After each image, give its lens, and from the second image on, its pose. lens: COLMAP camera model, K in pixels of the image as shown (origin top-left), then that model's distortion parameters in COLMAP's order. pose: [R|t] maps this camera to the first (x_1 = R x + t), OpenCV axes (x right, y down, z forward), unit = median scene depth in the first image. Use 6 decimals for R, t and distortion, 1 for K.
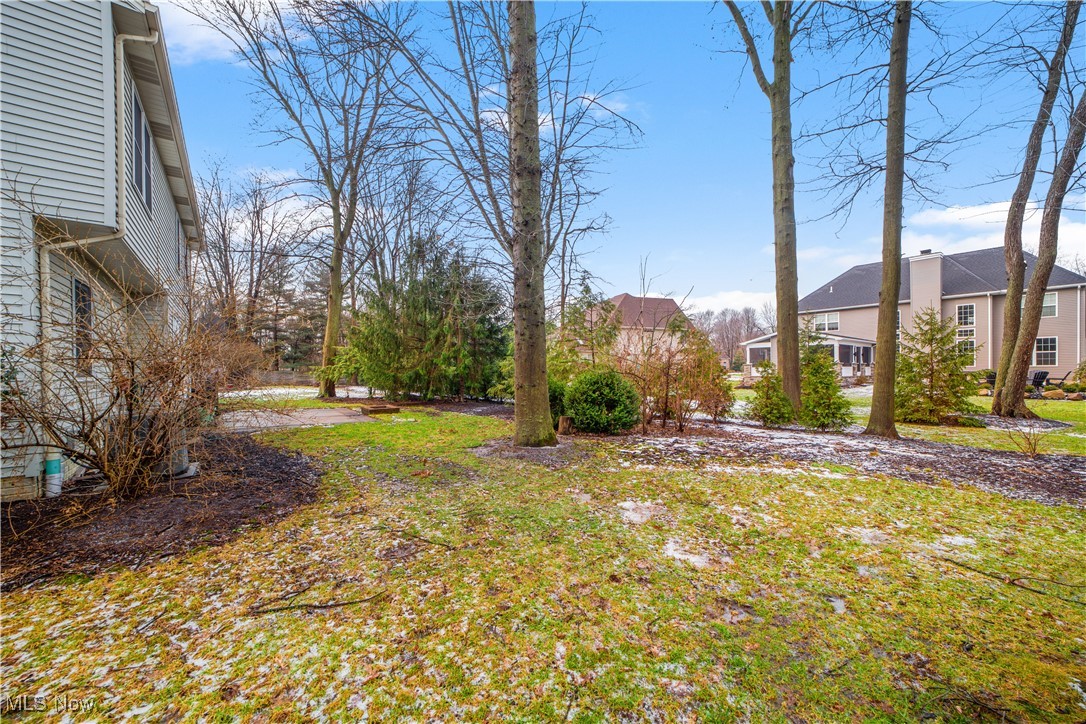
lens RADIAL K [[424.8, 0, 534.5], [0, 424.8, 369.1], [0, 0, 1]] dist [-0.019605, 0.009389]
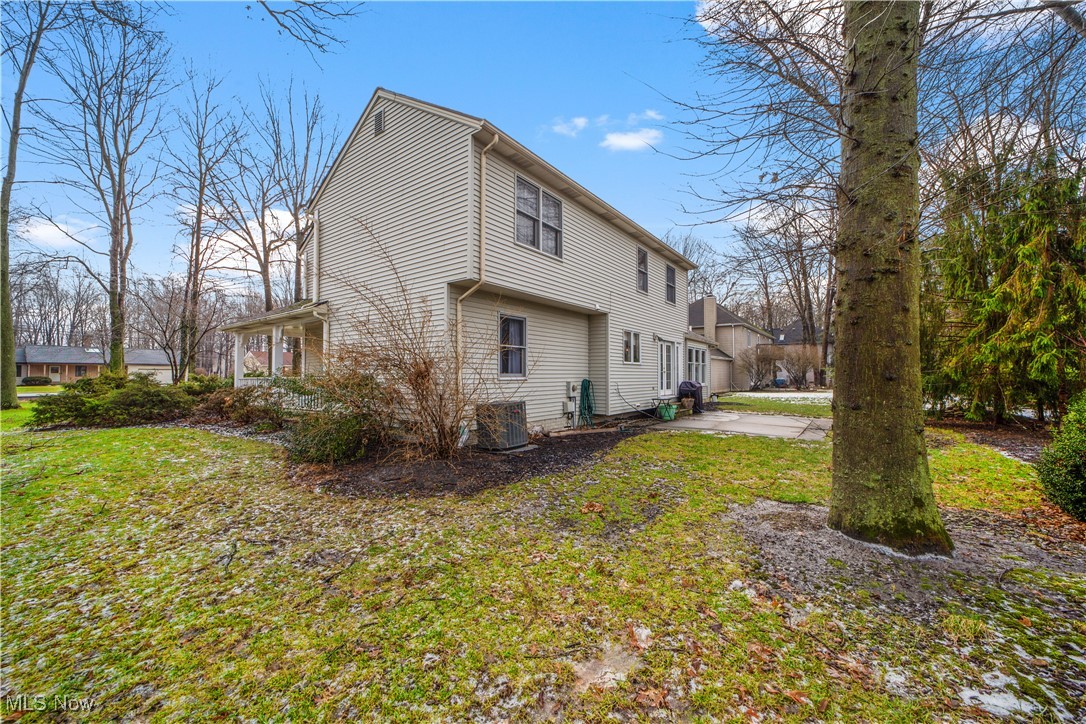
lens RADIAL K [[424.8, 0, 534.5], [0, 424.8, 369.1], [0, 0, 1]] dist [-0.019605, 0.009389]
pose [[0.305396, 0.002171, -0.952223, 0.685716], [-0.006679, 0.999978, 0.000138, -0.004828], [0.952202, 0.006318, 0.305404, 1.050118]]
